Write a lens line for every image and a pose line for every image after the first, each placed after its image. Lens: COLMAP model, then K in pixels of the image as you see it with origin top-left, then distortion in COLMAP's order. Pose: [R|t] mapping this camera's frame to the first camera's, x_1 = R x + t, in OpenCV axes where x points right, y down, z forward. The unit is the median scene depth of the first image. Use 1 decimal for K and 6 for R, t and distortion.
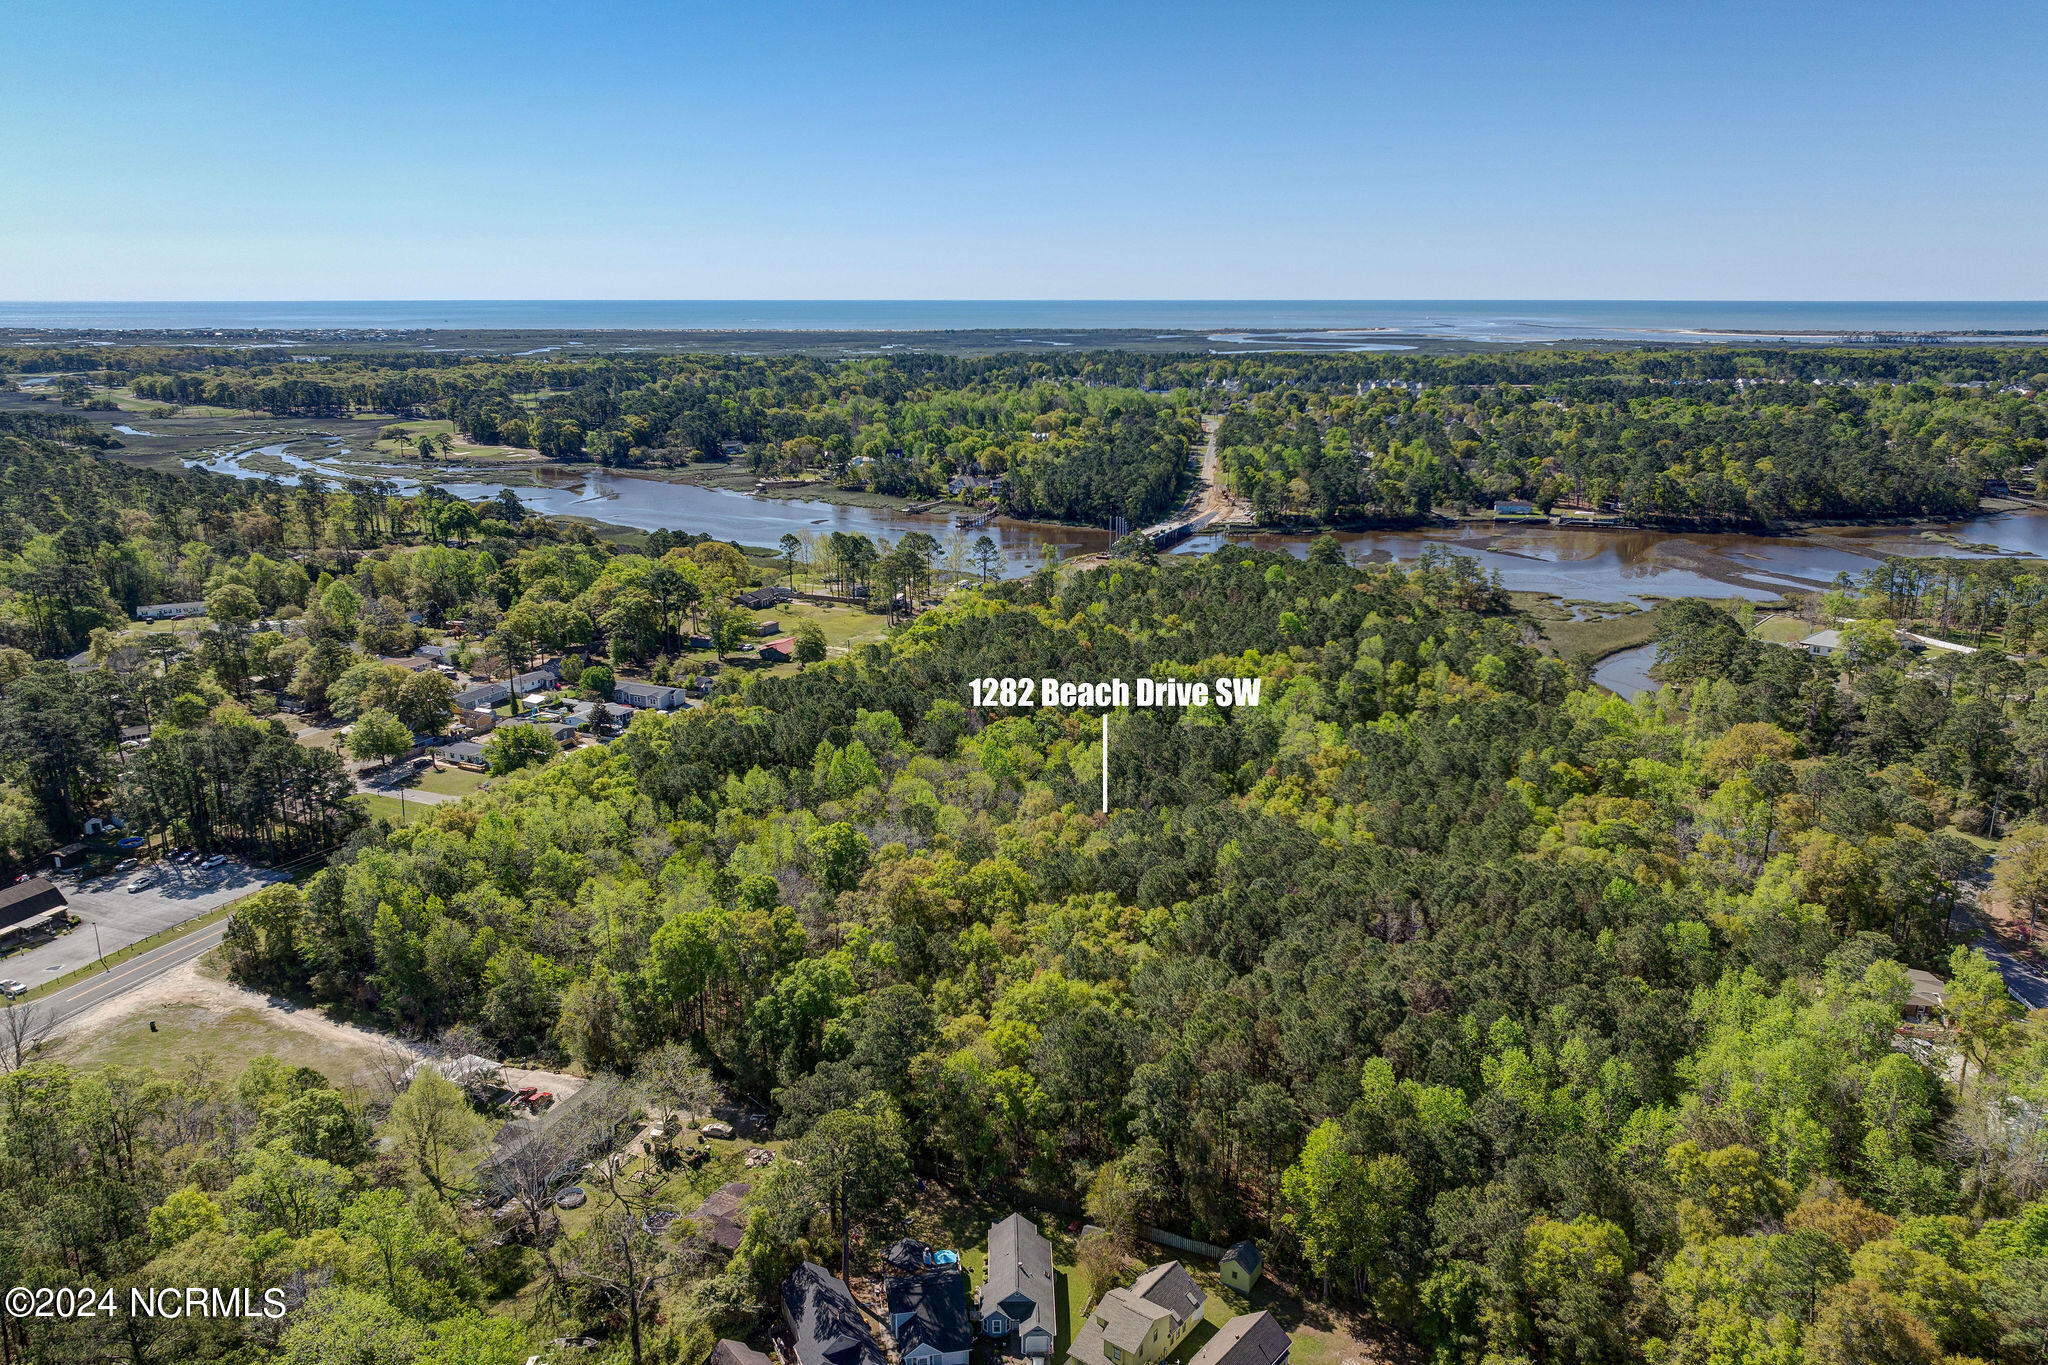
lens RADIAL K [[1434.7, 0, 1022.2], [0, 1434.7, 669.6], [0, 0, 1]] dist [0.009792, -0.024405]
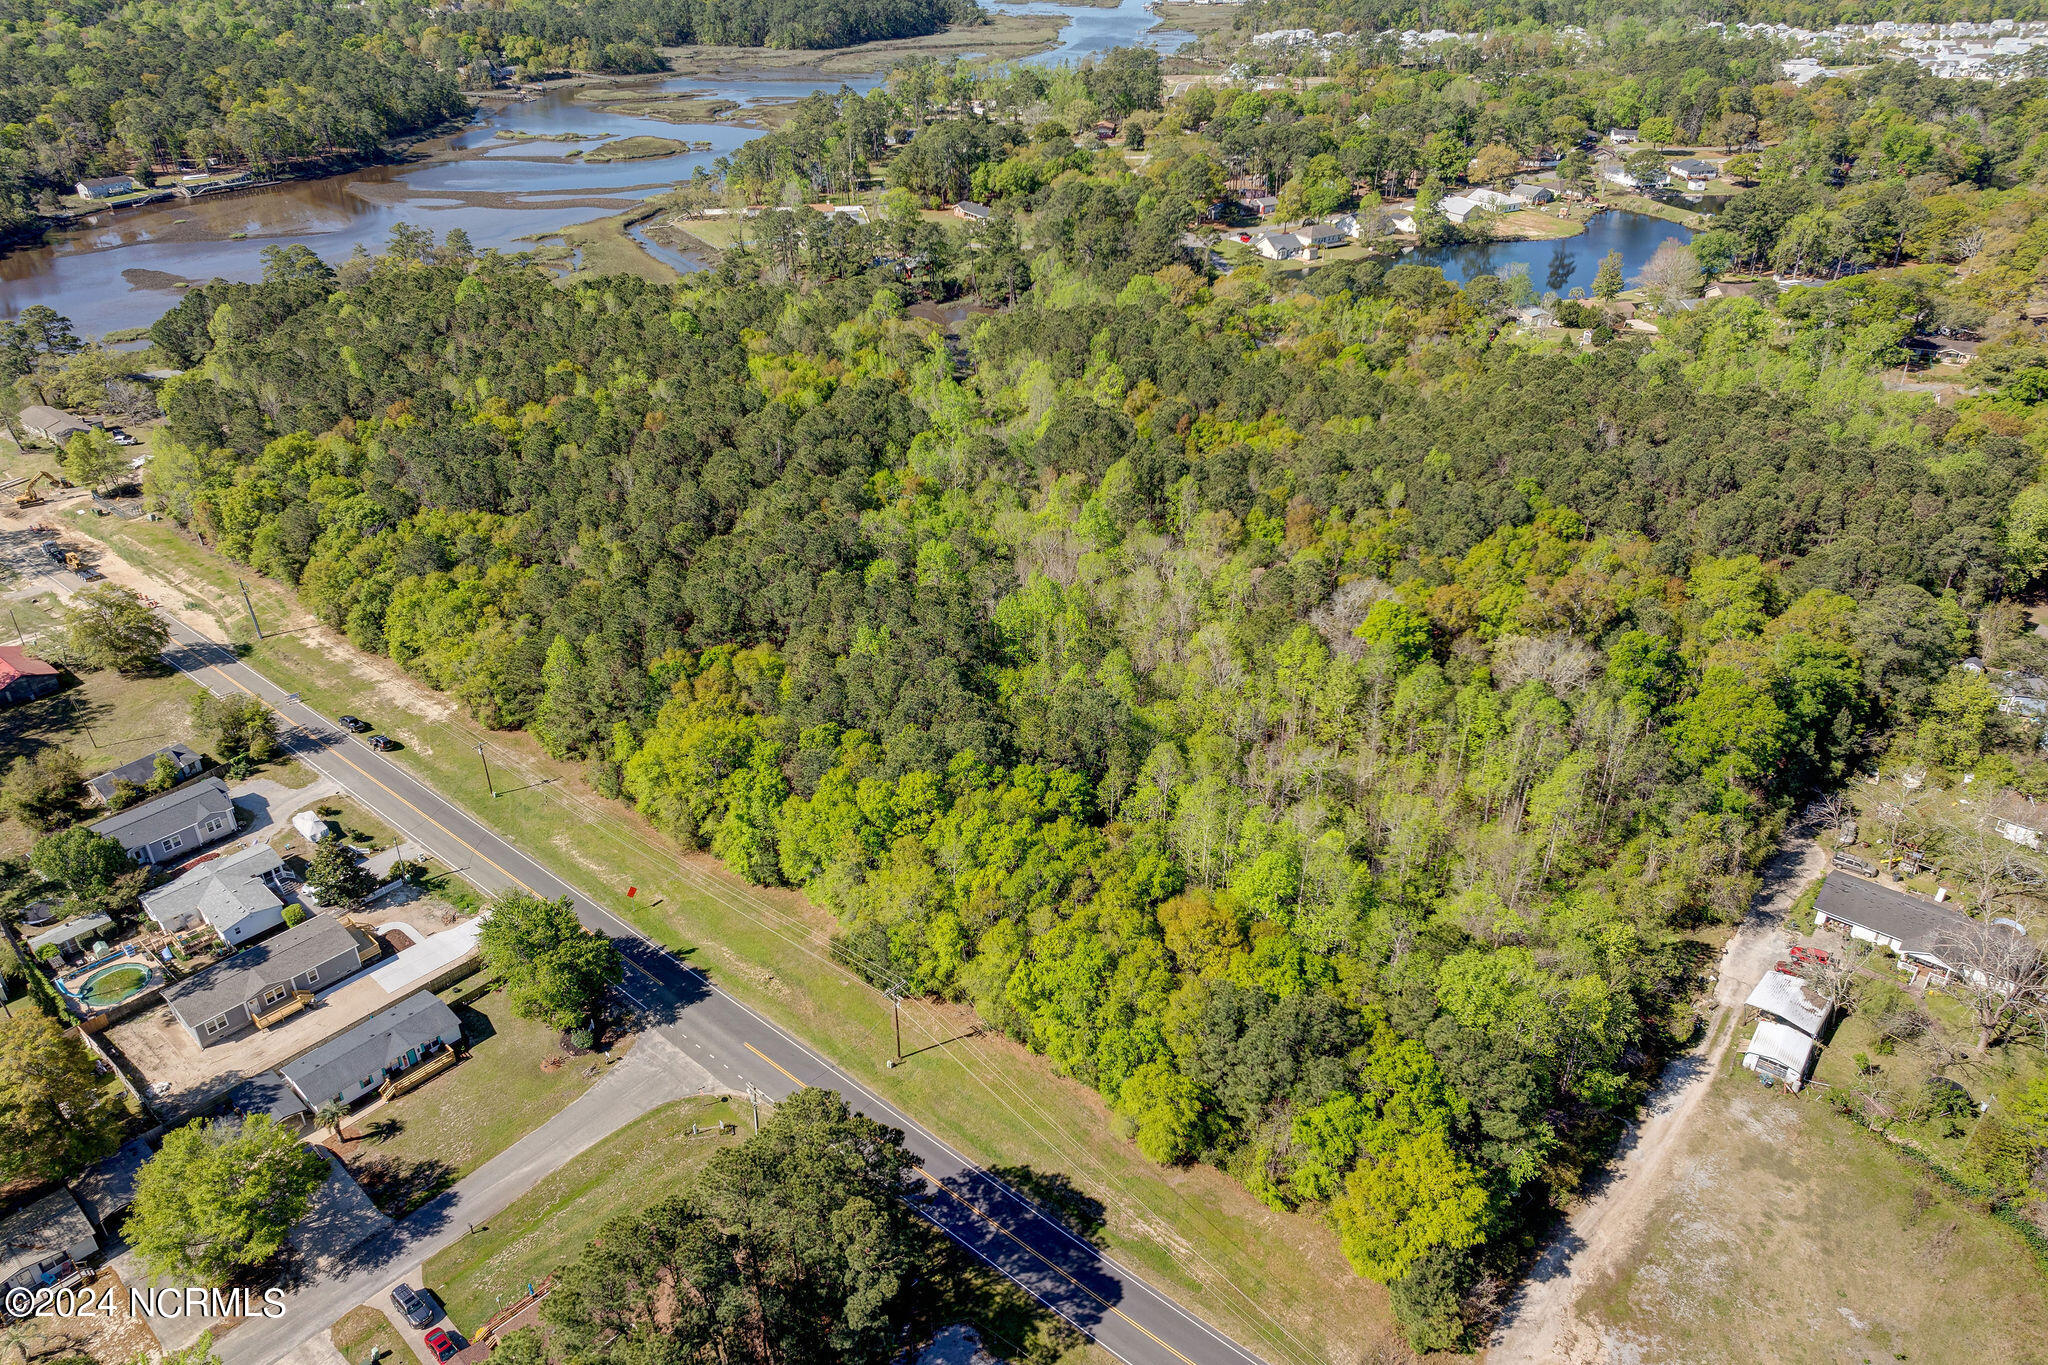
lens RADIAL K [[1434.7, 0, 1022.5], [0, 1434.7, 664.2], [0, 0, 1]] dist [-0.029229, 0.041362]
pose [[0.283774, -0.465737, 0.838189, -0.292854], [0.247149, 0.880115, 0.405359, -0.079967], [-0.926493, 0.092127, 0.364860, 0.300992]]
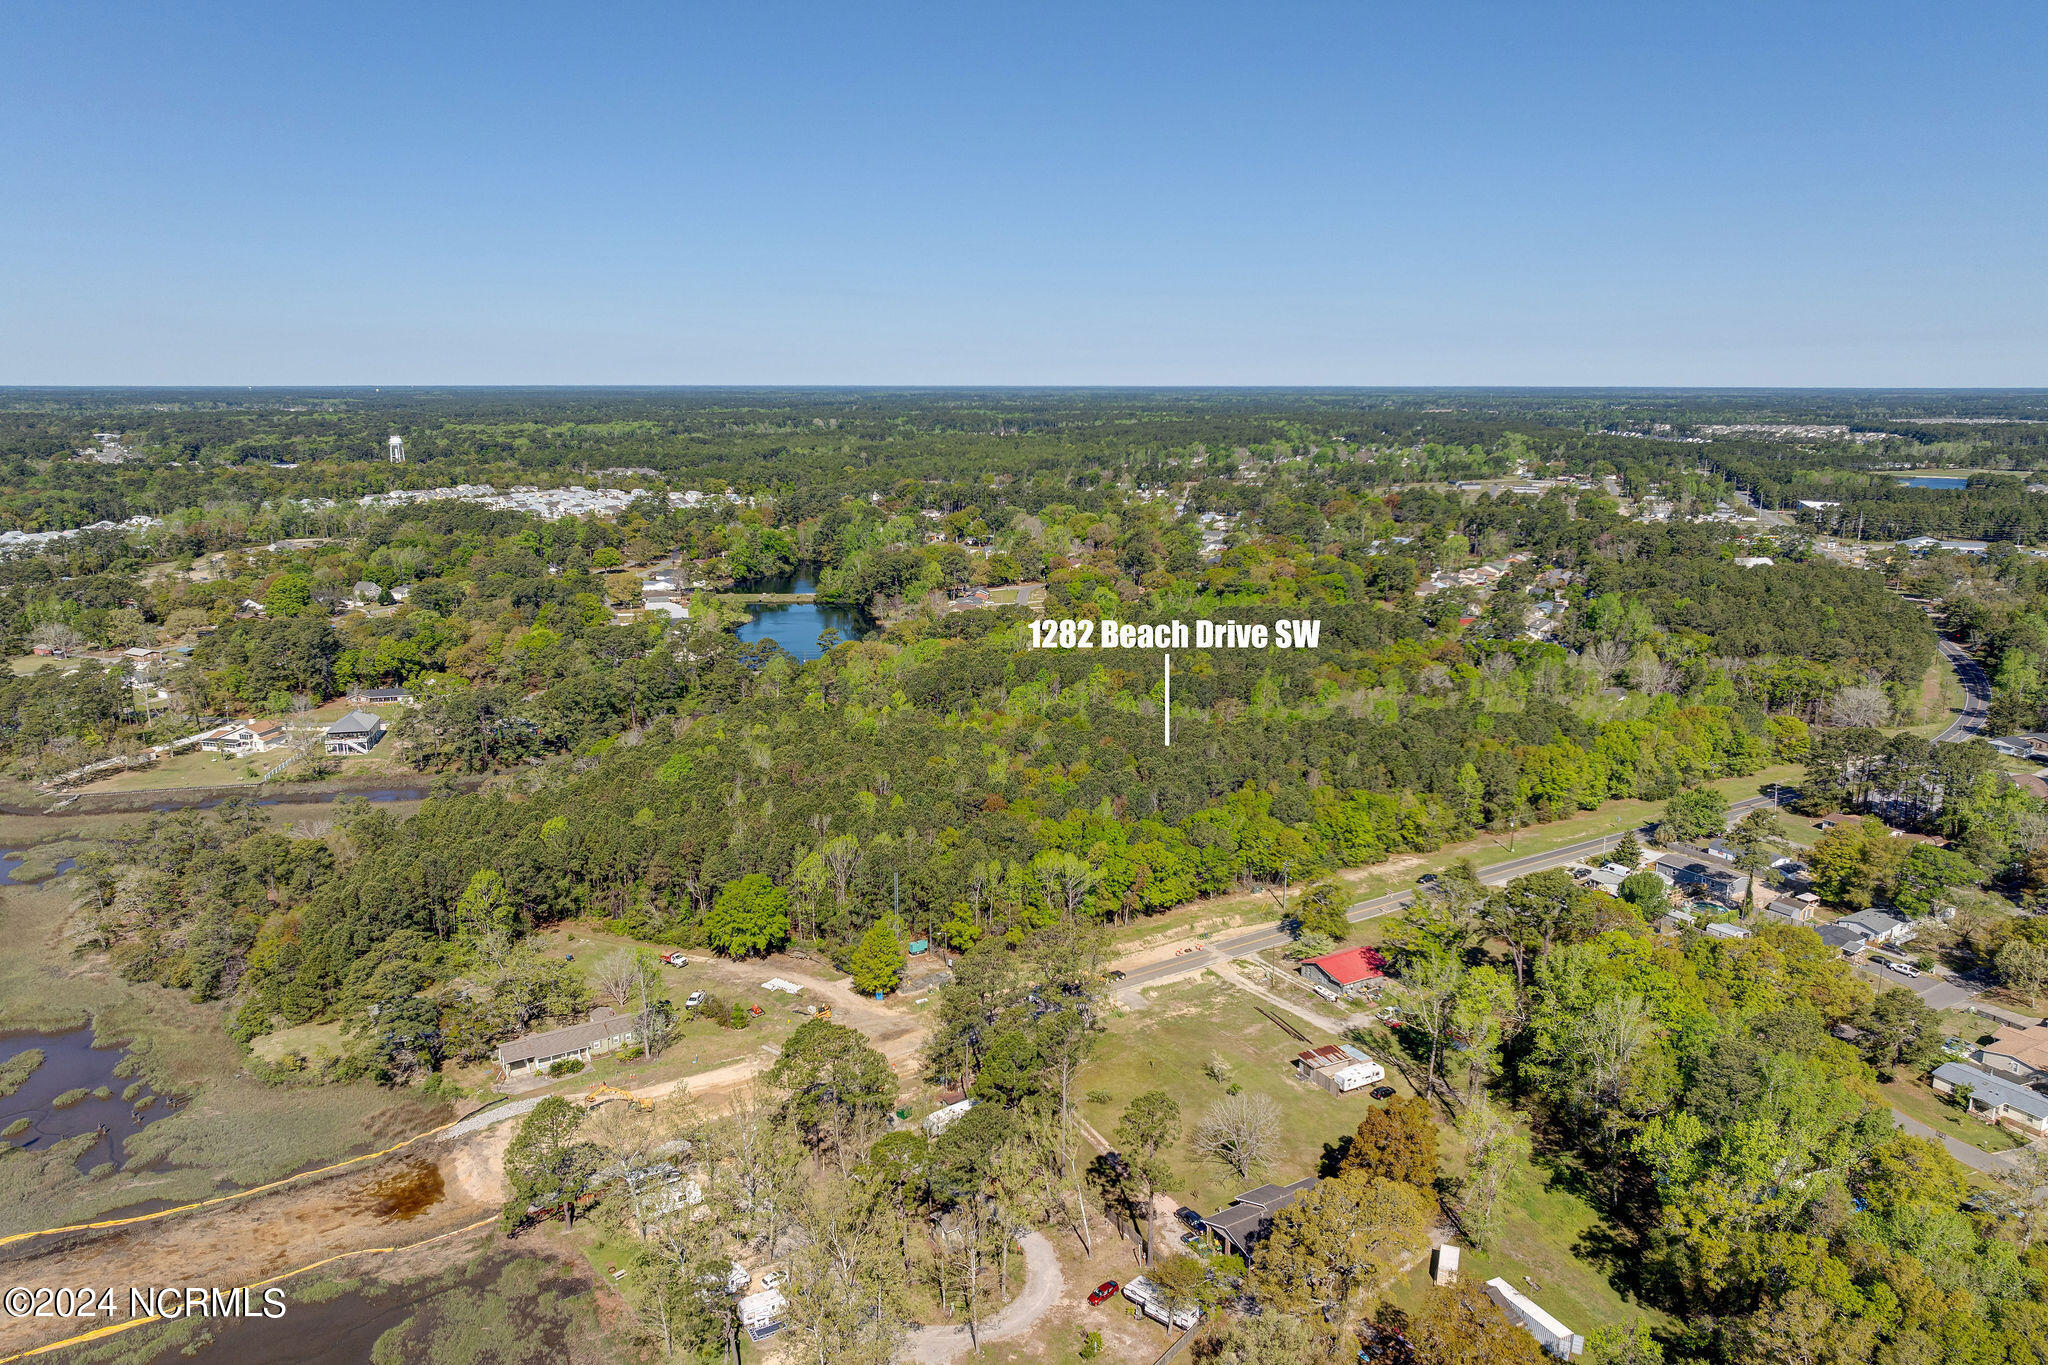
lens RADIAL K [[1426.6, 0, 1021.8], [0, 1426.6, 674.5], [0, 0, 1]] dist [0.001207, -0.000026]
pose [[-0.826009, -0.113021, 0.552209, -0.226482], [0.142489, 0.906002, 0.398570, -0.233315], [-0.545349, 0.407906, -0.732262, 0.892062]]
